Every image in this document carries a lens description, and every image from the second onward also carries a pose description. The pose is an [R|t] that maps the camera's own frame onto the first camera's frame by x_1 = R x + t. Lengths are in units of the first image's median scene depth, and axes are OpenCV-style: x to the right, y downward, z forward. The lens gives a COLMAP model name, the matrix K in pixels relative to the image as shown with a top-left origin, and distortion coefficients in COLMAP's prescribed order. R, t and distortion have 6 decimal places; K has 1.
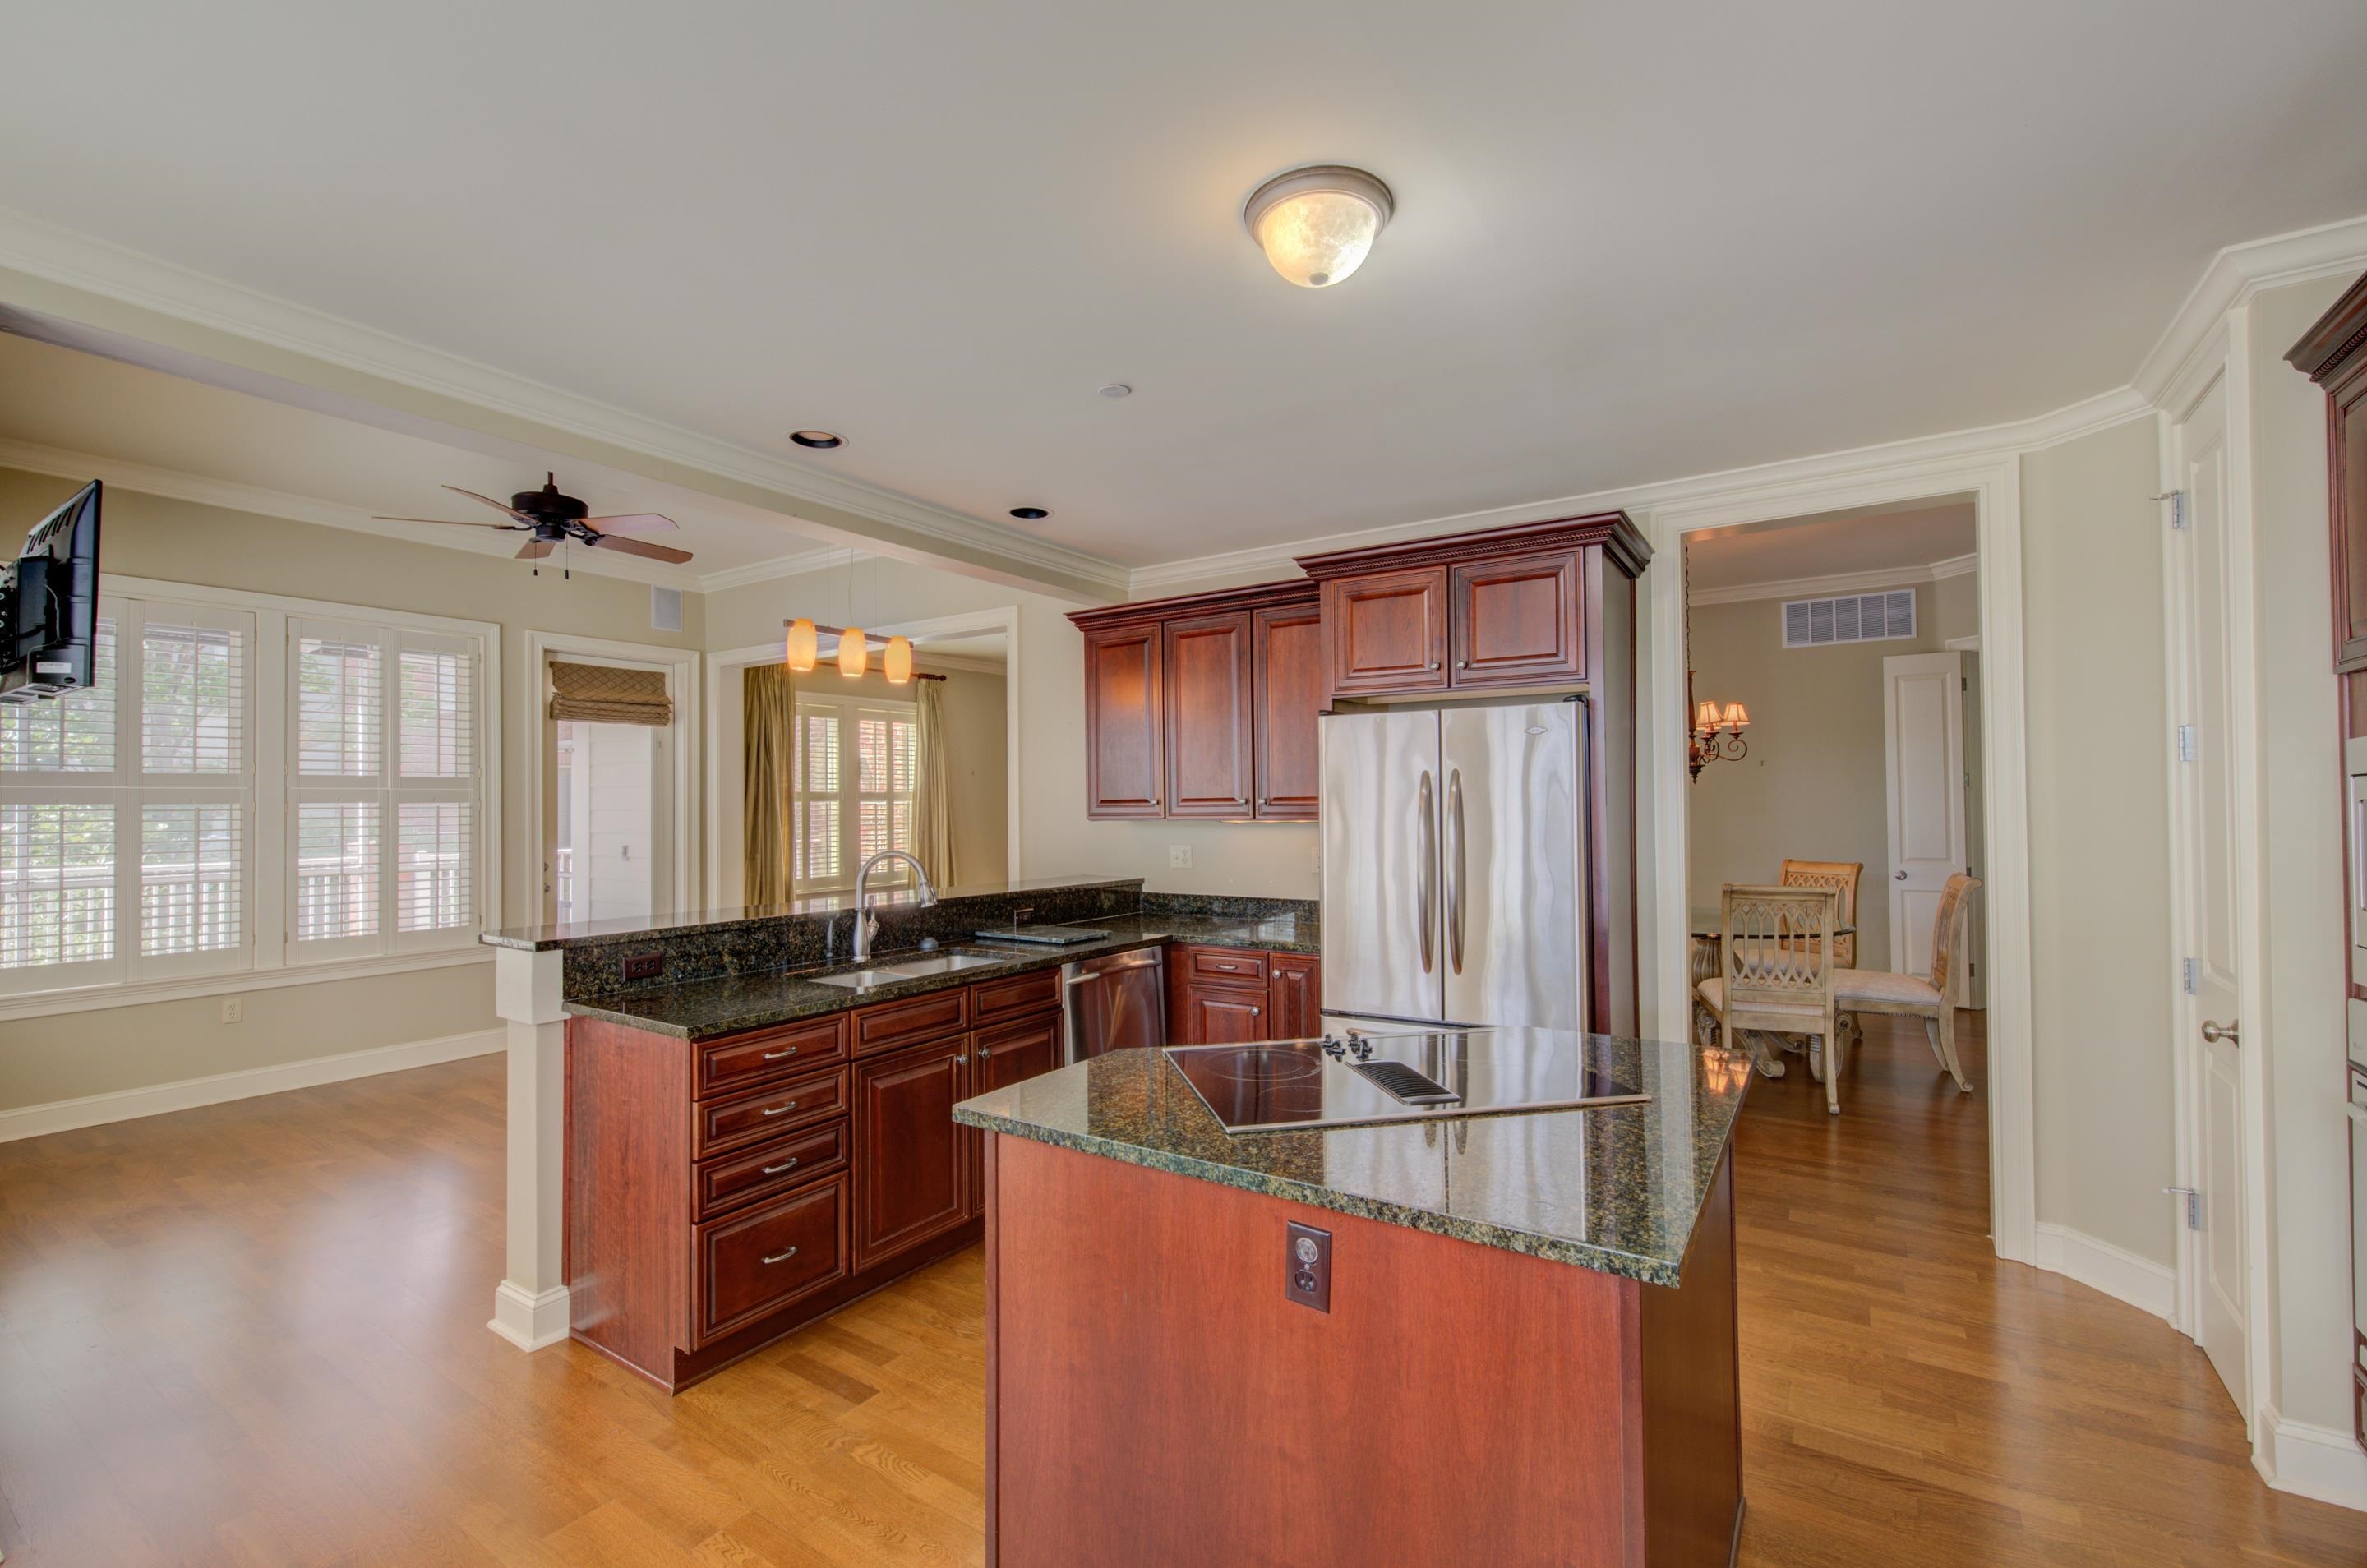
lens RADIAL K [[1006.1, 0, 1186.8], [0, 1006.1, 782.0], [0, 0, 1]] dist [0.000509, 0.000815]
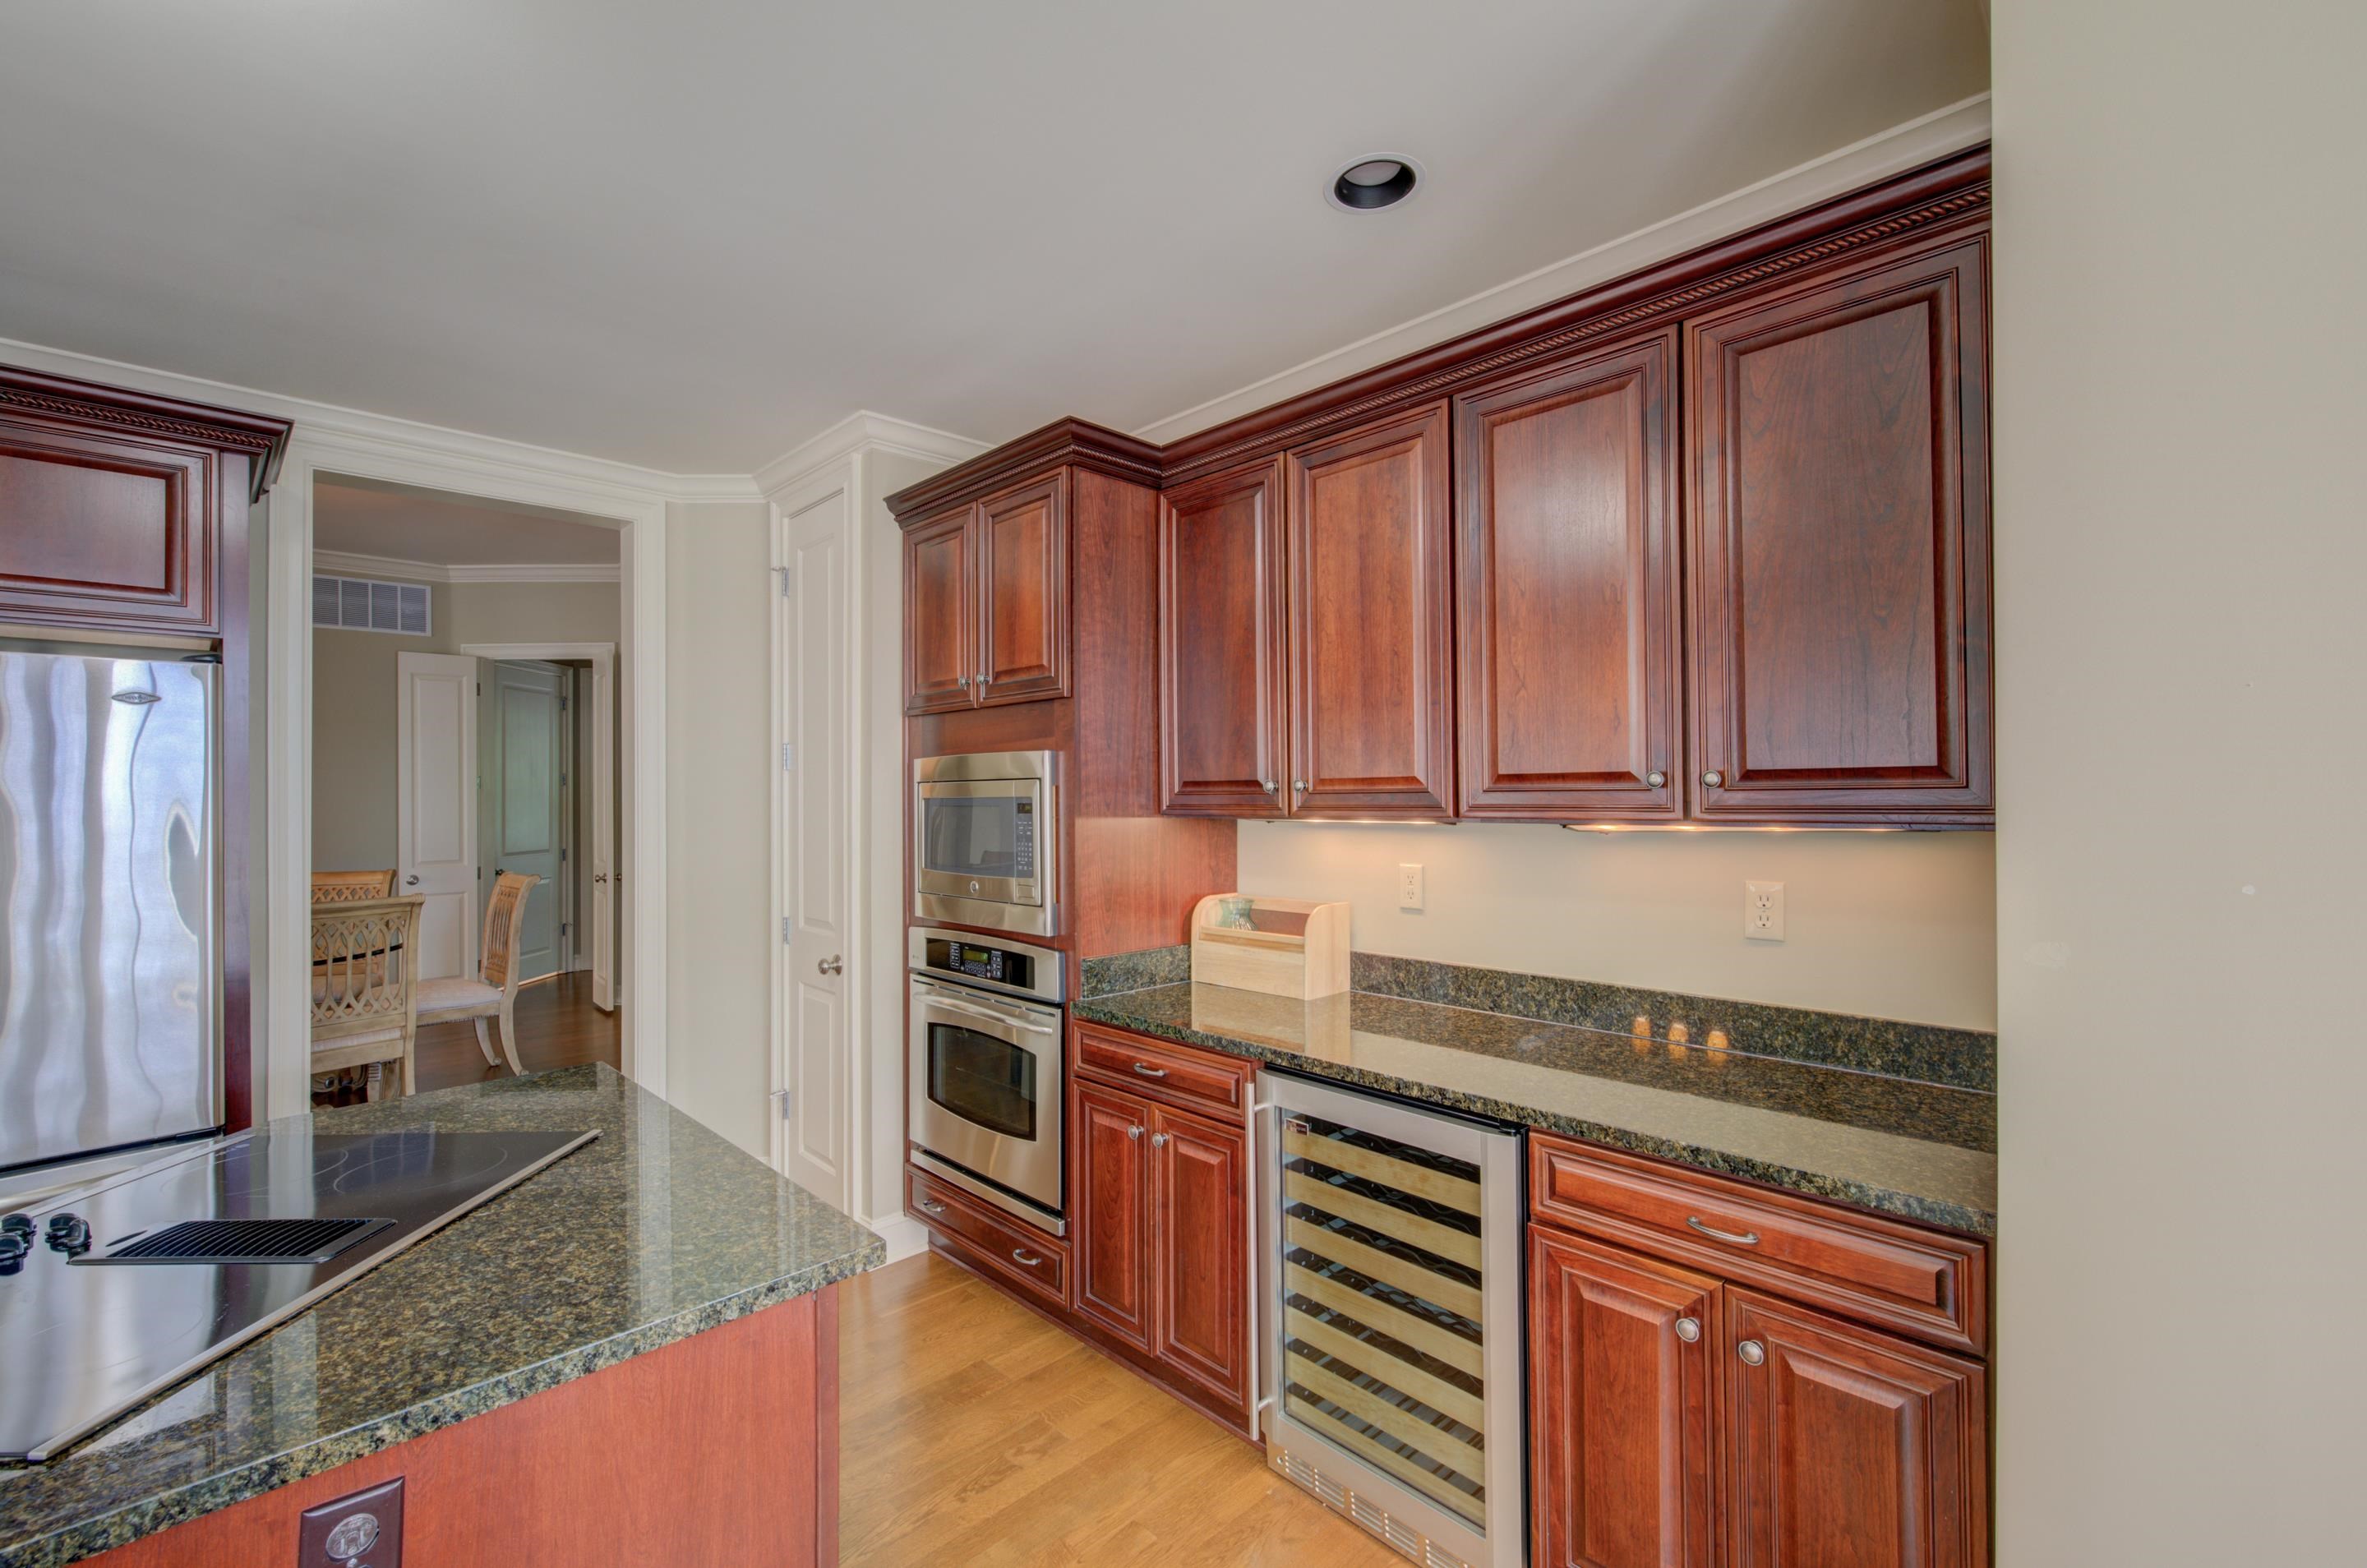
lens RADIAL K [[1000.0, 0, 1183.5], [0, 1000.0, 784.0], [0, 0, 1]] dist [-0.000778, -0.000247]
pose [[0.210280, 0.015078, 0.977525, -0.122417], [-0.013716, 0.999828, -0.012471, 0.004239], [-0.977545, -0.010785, 0.210450, 0.128211]]
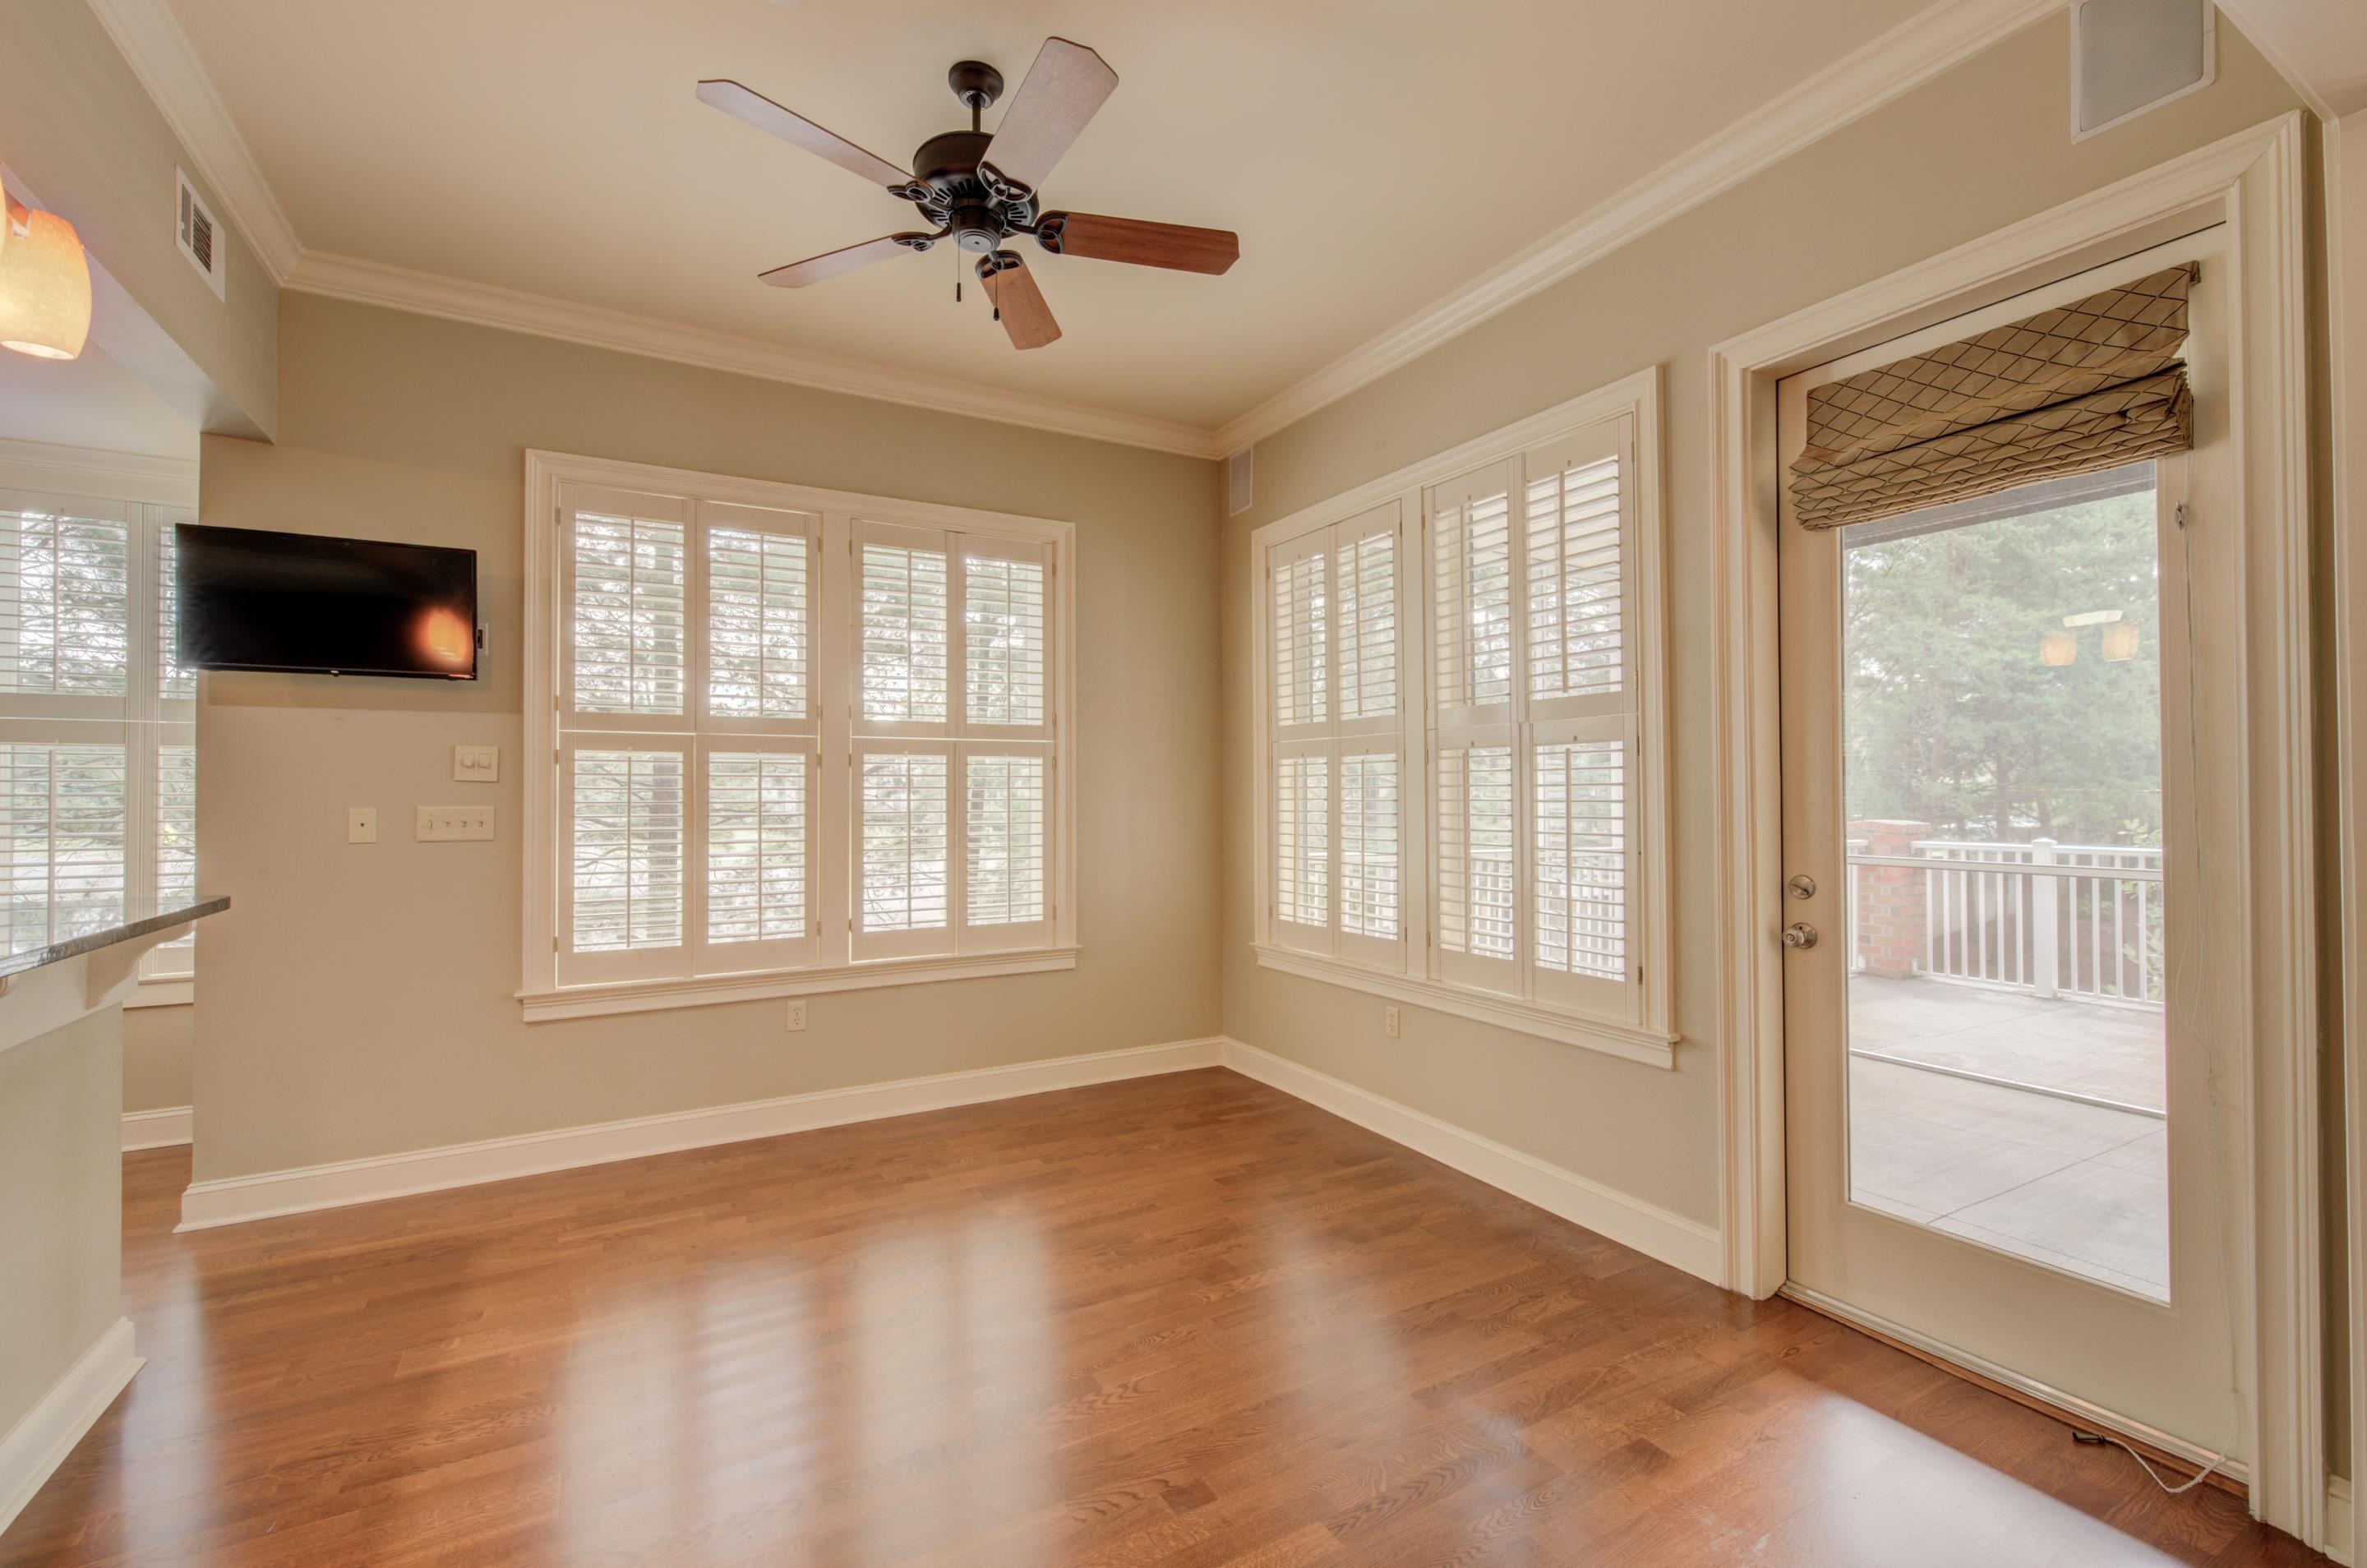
lens RADIAL K [[1000.0, 0, 1183.5], [0, 1000.0, 784.0], [0, 0, 1]] dist [-0.000778, -0.000247]
pose [[-0.449569, 0.000110, -0.893246, -0.223963], [0.023832, 0.999646, -0.011871, 0.059844], [0.892928, -0.026624, -0.449412, 1.422103]]
